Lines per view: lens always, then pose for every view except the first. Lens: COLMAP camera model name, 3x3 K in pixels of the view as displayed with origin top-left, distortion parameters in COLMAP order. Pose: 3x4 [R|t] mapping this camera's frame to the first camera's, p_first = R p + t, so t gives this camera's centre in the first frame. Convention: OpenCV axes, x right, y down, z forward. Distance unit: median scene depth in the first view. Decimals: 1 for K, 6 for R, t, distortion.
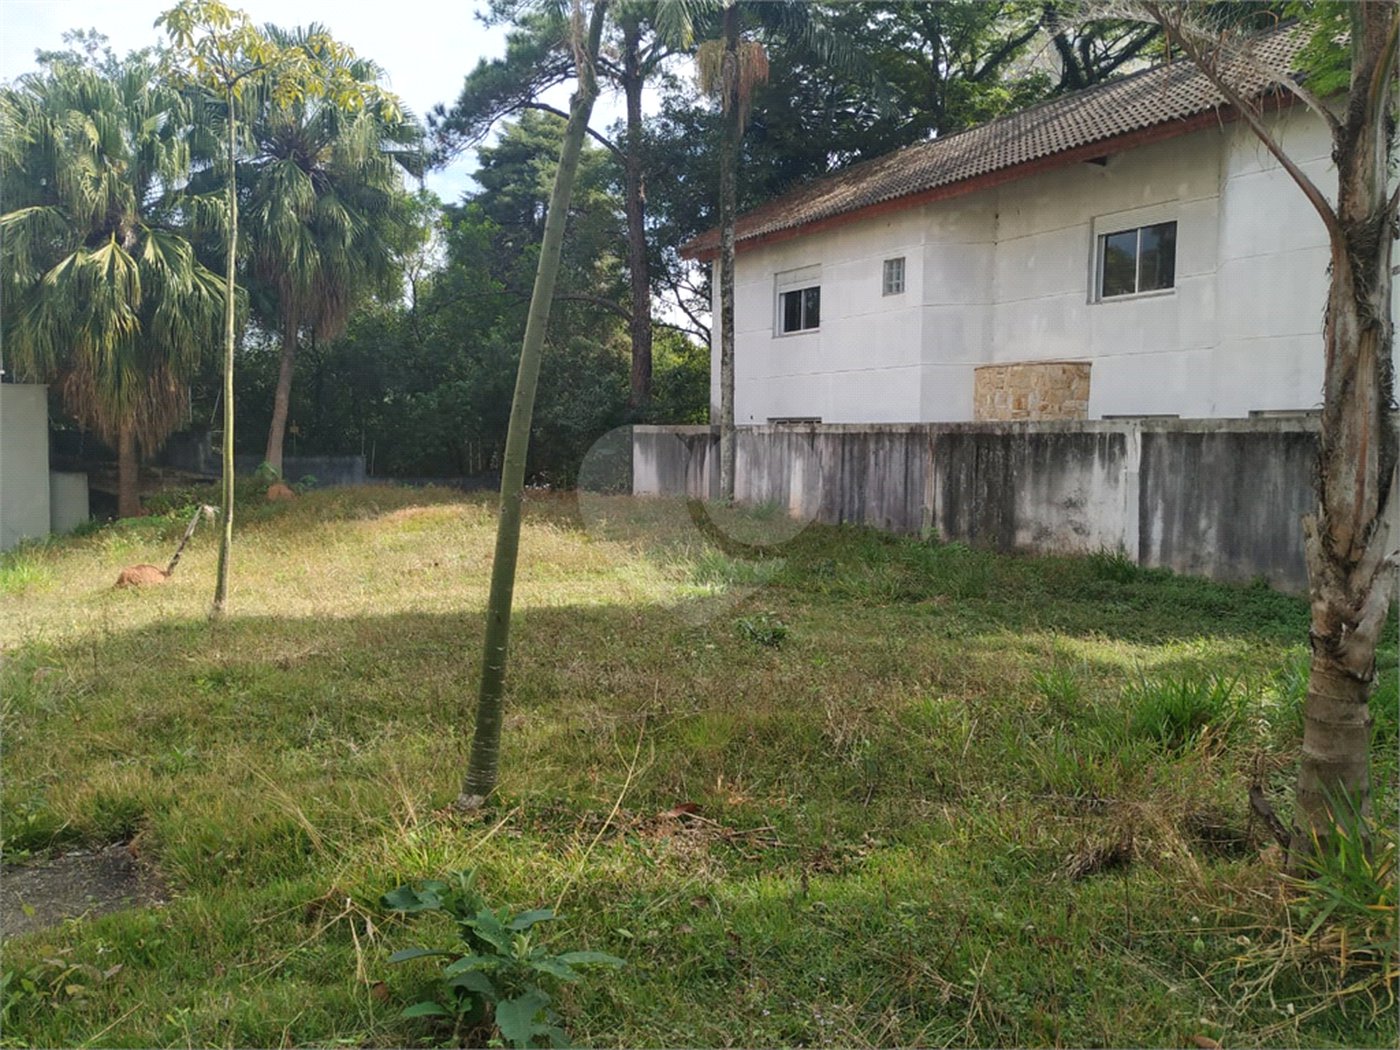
lens RADIAL K [[1164.2, 0, 699.4], [0, 1164.2, 515.1], [0, 0, 1]] dist [0.079549, -0.127364]
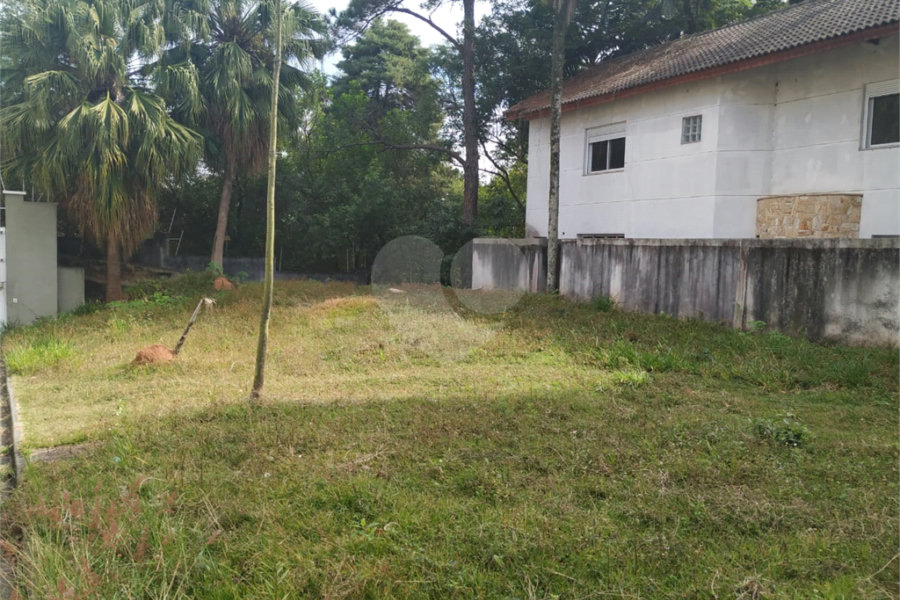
lens RADIAL K [[747.2, 0, 449.8], [0, 747.2, 299.9], [0, 0, 1]] dist [0.074075, -0.115604]
pose [[0.999915, 0.012118, 0.004709, -0.118470], [-0.012143, 0.999912, 0.005254, -0.010015], [-0.004645, -0.005311, 0.999975, 0.140759]]
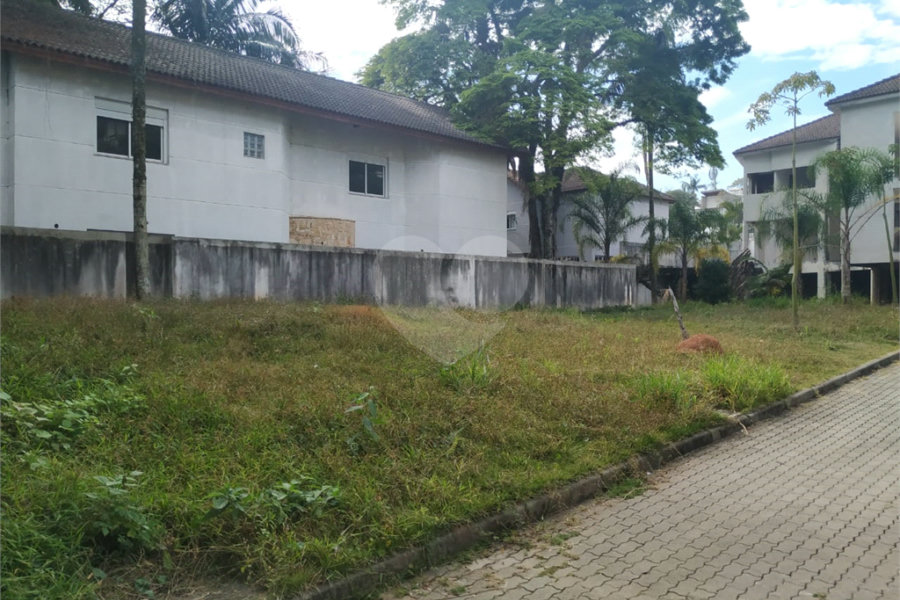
lens RADIAL K [[747.2, 0, 453.7], [0, 747.2, 305.1], [0, 0, 1]] dist [0.074075, -0.115604]
pose [[-0.273592, -0.021277, 0.961610, -0.858840], [0.057590, 0.997599, 0.038458, -0.026847], [-0.960120, 0.065901, -0.271710, 1.078474]]
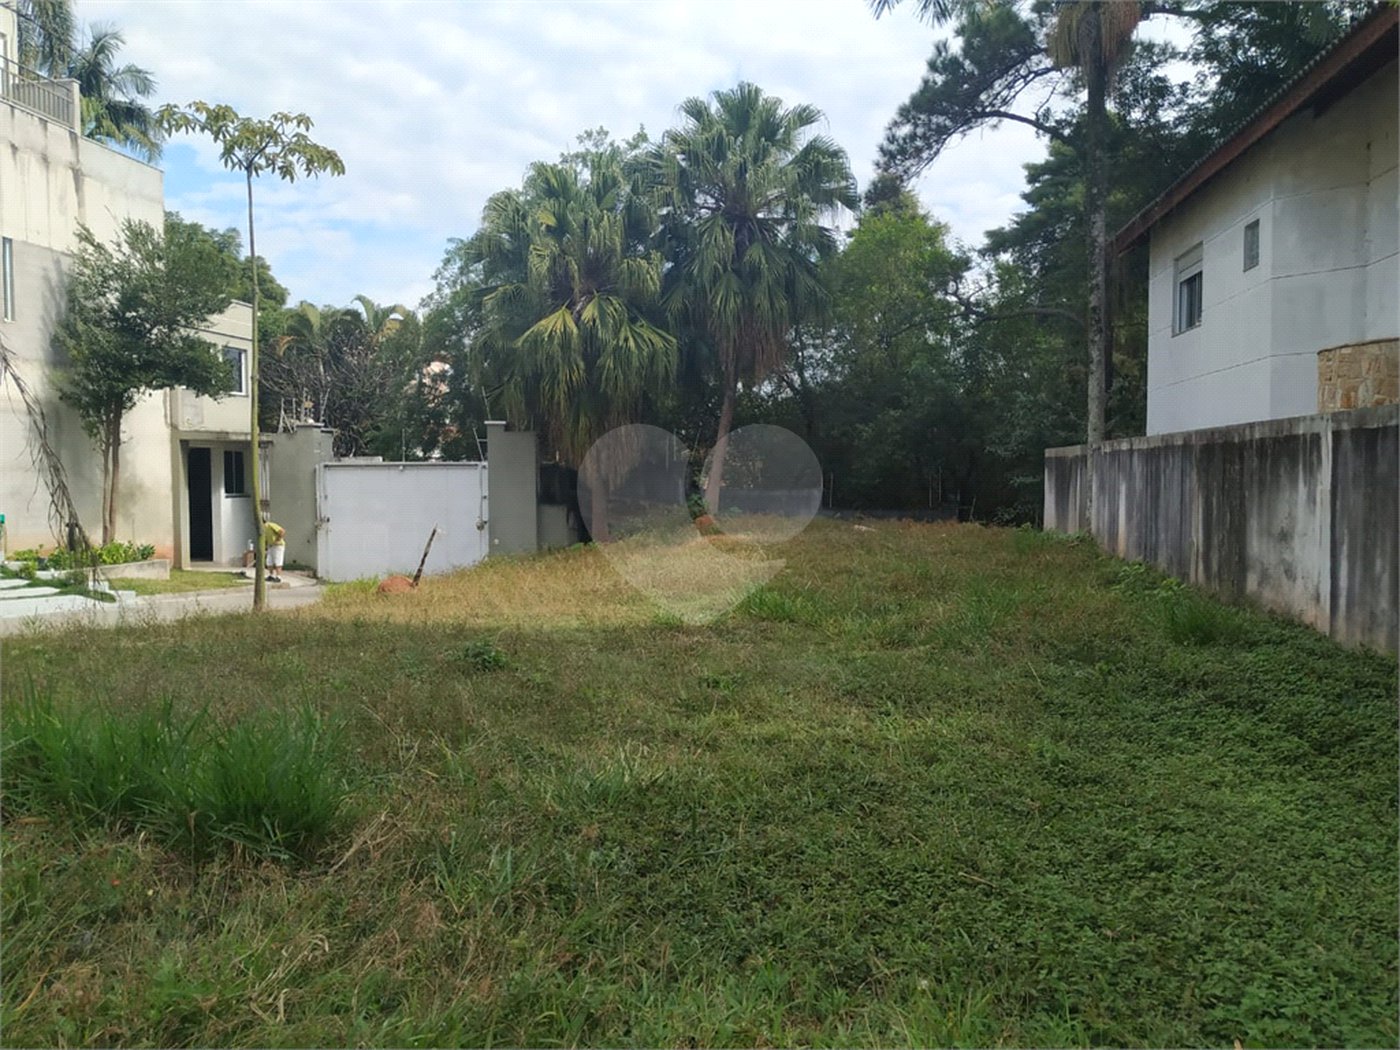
lens RADIAL K [[1164.2, 0, 704.8], [0, 1164.2, 529.1], [0, 0, 1]] dist [0.079549, -0.127364]
pose [[0.808600, 0.008397, -0.588298, 0.349725], [-0.020522, 0.999692, -0.013938, 0.002708], [0.588000, 0.023344, 0.808524, 0.165752]]
